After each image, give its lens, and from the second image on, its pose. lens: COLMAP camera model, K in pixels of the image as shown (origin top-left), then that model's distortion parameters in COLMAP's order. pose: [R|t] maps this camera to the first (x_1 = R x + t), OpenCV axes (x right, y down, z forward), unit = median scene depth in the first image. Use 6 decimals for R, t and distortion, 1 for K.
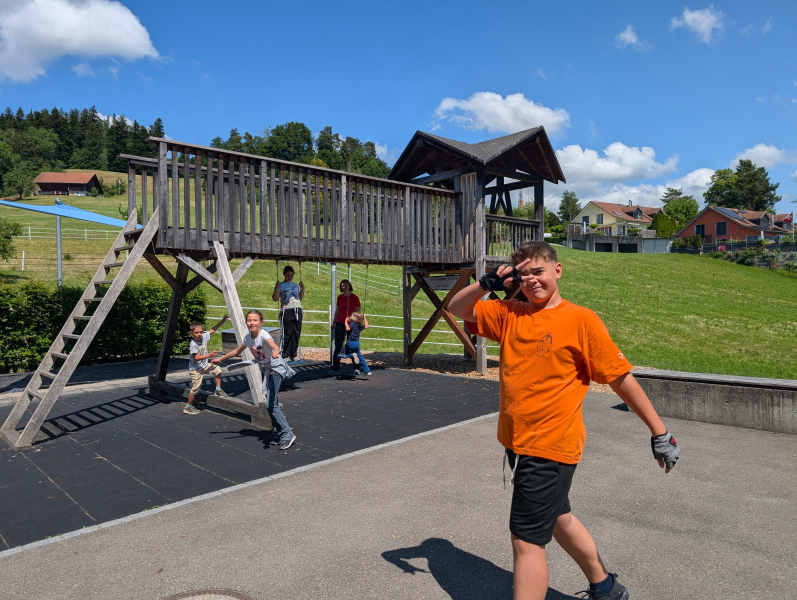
lens RADIAL K [[567.0, 0, 392.1], [0, 567.0, 302.5], [0, 0, 1]] dist [0.000986, -0.010446]
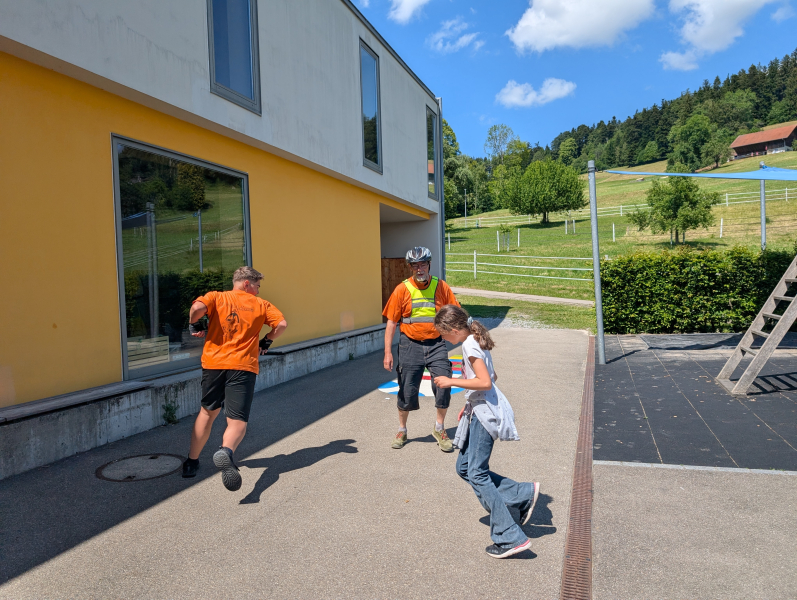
lens RADIAL K [[567.0, 0, 378.3], [0, 567.0, 297.4], [0, 0, 1]] dist [0.000986, -0.010446]
pose [[0.436856, 0.028522, -0.899079, 0.013777], [0.017191, 0.999050, 0.040047, 0.002116], [0.899367, -0.032951, 0.435951, -0.045522]]
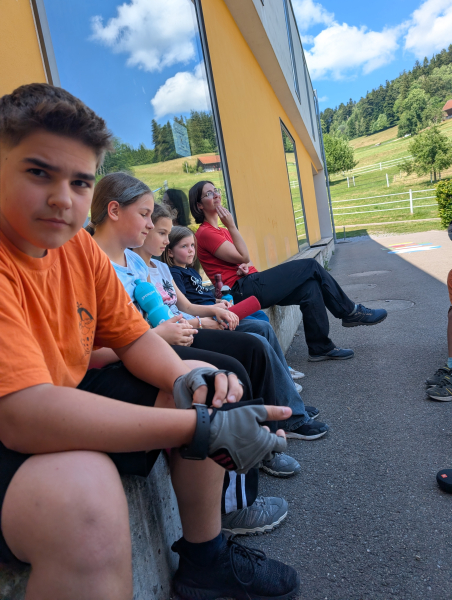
lens RADIAL K [[426.9, 0, 210.9], [0, 426.9, 294.8], [0, 0, 1]] dist [0.000986, -0.010446]
pose [[0.475540, 0.035735, -0.878968, 0.007351], [0.155136, 0.980108, 0.123779, 0.049856], [0.865907, -0.195221, 0.460536, -0.448929]]
